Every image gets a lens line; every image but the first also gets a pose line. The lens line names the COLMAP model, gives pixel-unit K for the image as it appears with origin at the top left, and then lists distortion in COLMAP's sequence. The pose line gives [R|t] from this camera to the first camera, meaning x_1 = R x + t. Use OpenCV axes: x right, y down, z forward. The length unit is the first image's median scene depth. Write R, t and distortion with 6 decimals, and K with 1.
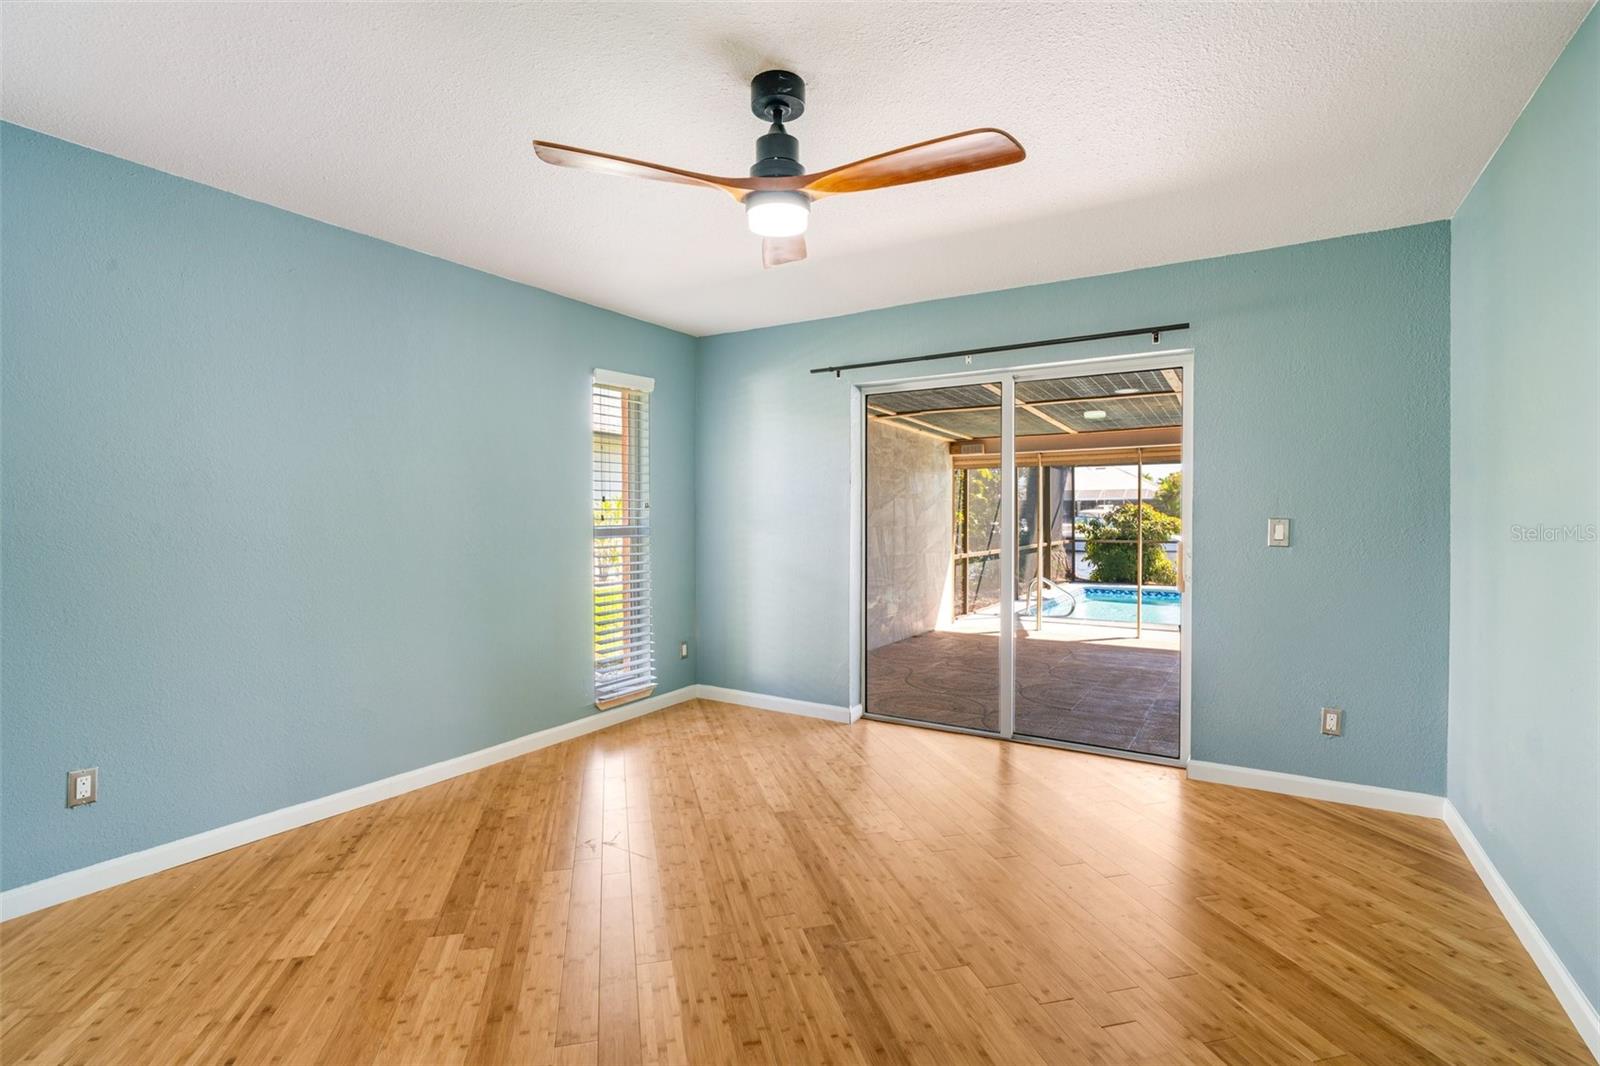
lens RADIAL K [[746.4, 0, 793.2], [0, 746.4, 530.4], [0, 0, 1]] dist [-0.018476, 0.007671]
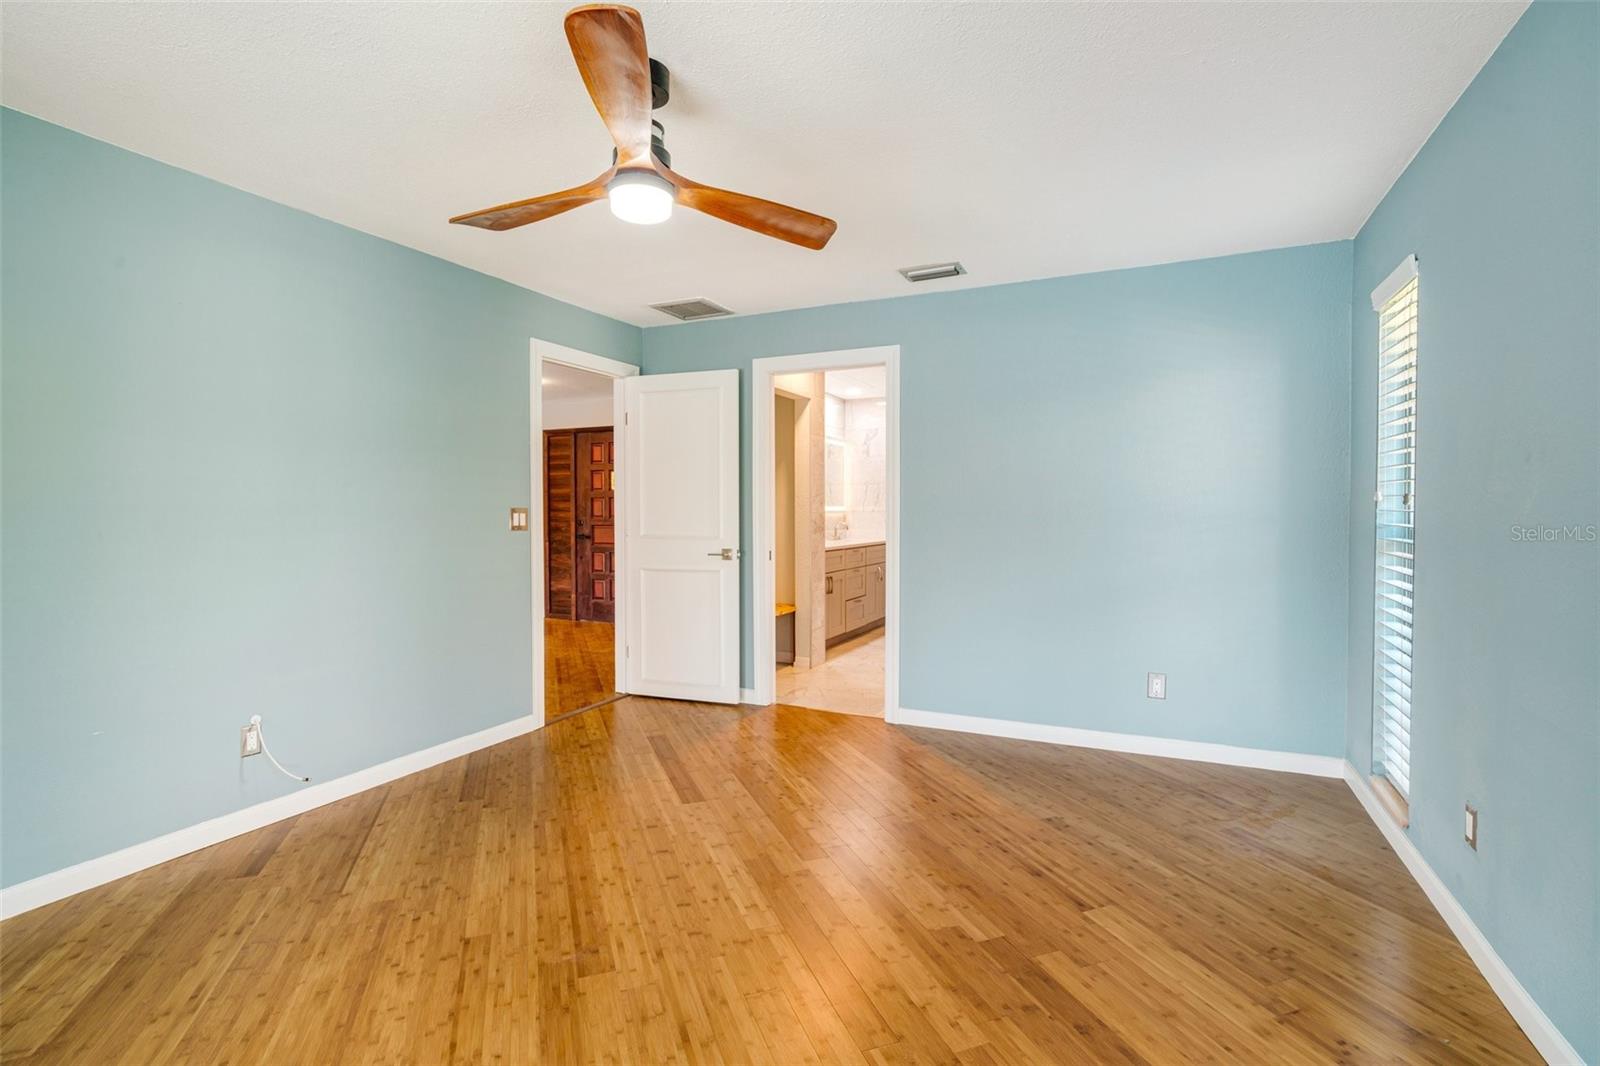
lens RADIAL K [[746.4, 0, 793.2], [0, 746.4, 530.4], [0, 0, 1]] dist [-0.018476, 0.007671]
pose [[-0.994443, 0.004021, -0.105197, -0.112996], [-0.000911, 0.998904, 0.046798, -0.034666], [0.105270, 0.046634, -0.993350, 1.978099]]
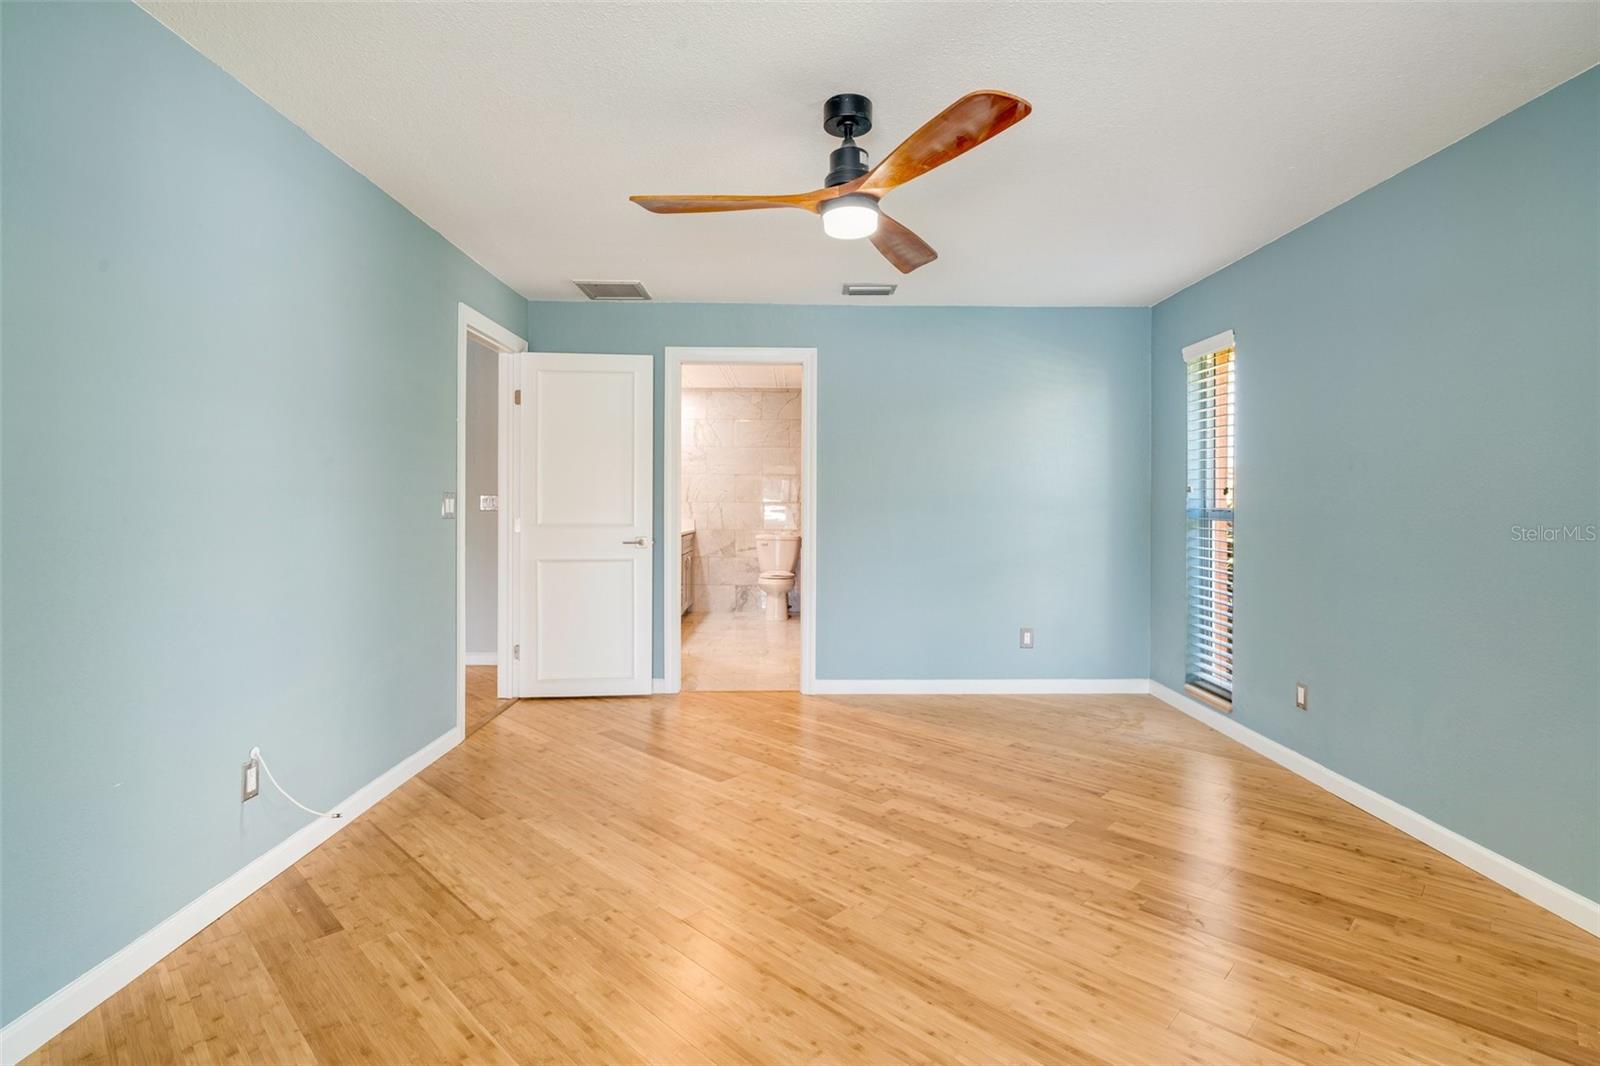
lens RADIAL K [[771.1, 0, 801.5], [0, 771.1, 510.5], [0, 0, 1]] dist [-0.012908, 0.000214]
pose [[-0.842950, 0.002547, -0.537986, 0.646347], [-0.013863, 0.999554, 0.026452, -0.019562], [0.537813, 0.029756, -0.842539, 1.906690]]
